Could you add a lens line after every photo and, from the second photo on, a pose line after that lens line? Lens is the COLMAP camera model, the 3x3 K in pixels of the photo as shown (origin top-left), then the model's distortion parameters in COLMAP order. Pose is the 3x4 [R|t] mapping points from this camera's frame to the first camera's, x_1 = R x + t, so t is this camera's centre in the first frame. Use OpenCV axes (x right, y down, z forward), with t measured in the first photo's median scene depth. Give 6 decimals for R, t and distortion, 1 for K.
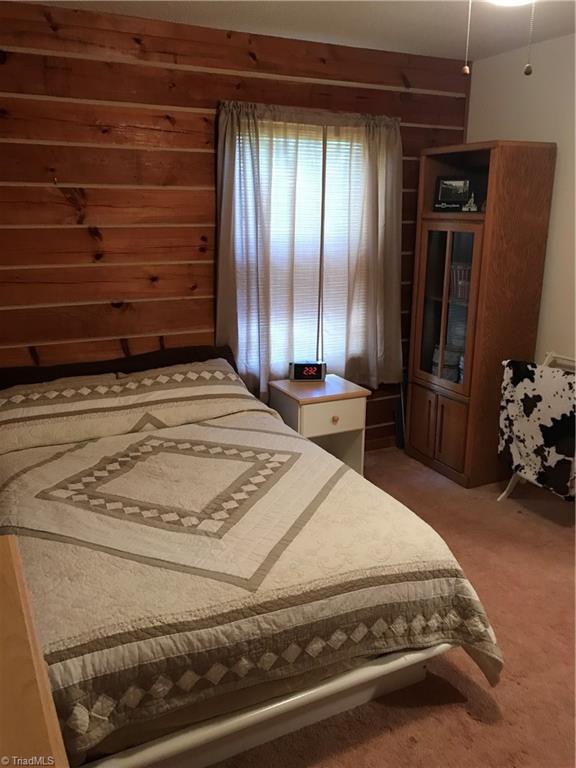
lens RADIAL K [[632.1, 0, 289.3], [0, 632.1, 386.6], [0, 0, 1]] dist [0.045981, -0.050823]
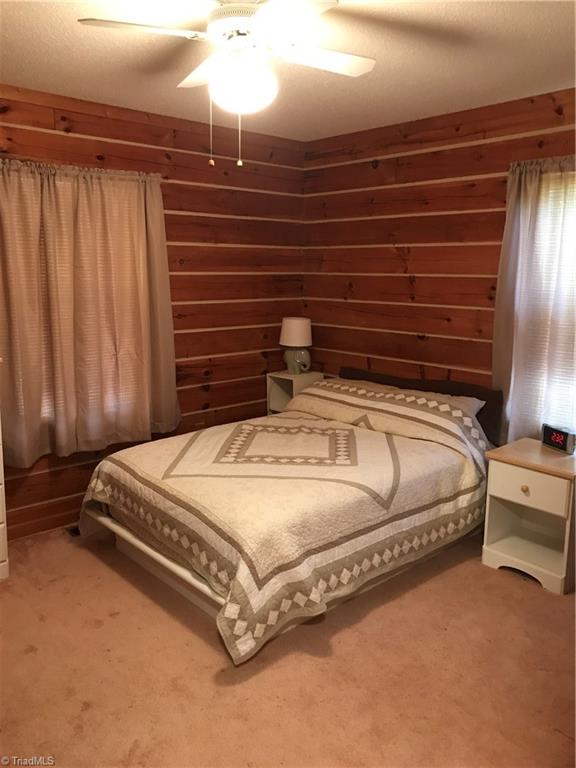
lens RADIAL K [[632.1, 0, 290.9], [0, 632.1, 381.9], [0, 0, 1]] dist [0.045981, -0.050823]
pose [[0.261723, 0.177323, -0.948714, 1.090461], [-0.265268, 0.958337, 0.105942, -0.136167], [0.927973, 0.223936, 0.297856, 0.514876]]
